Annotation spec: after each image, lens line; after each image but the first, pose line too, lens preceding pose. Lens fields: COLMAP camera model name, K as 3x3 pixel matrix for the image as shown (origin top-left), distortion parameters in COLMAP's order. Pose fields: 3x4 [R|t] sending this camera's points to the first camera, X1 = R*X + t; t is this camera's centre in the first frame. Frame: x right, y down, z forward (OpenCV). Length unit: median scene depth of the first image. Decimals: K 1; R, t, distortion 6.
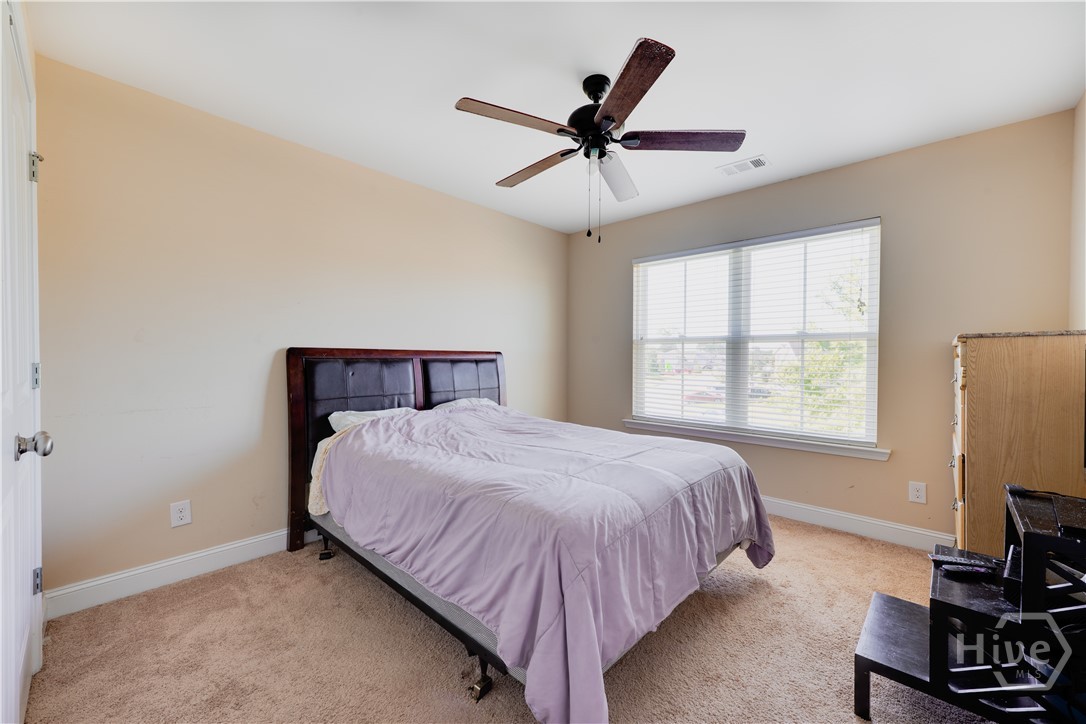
lens RADIAL K [[428.8, 0, 545.9], [0, 428.8, 363.7], [0, 0, 1]] dist [0.002137, 0.000081]
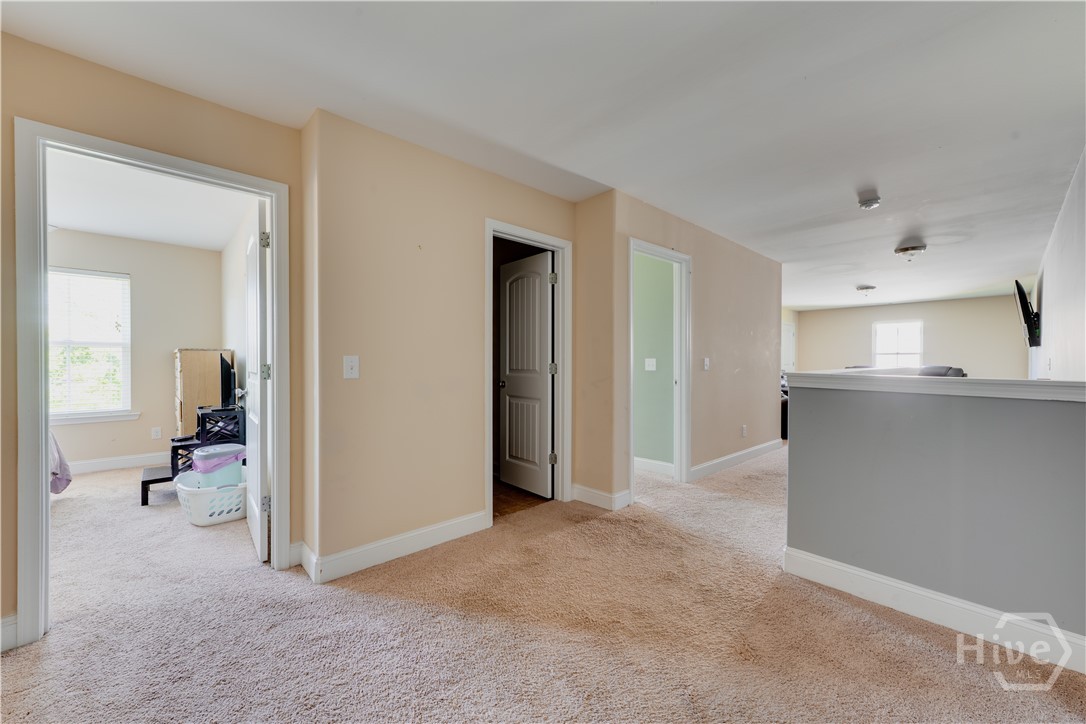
lens RADIAL K [[414.7, 0, 545.8], [0, 414.7, 363.7], [0, 0, 1]] dist [0.003036, 0.000297]
pose [[0.070564, -0.011309, 0.997443, -0.933729], [0.013303, 0.999857, 0.010396, 0.014160], [-0.997419, 0.012535, 0.070704, -0.932175]]
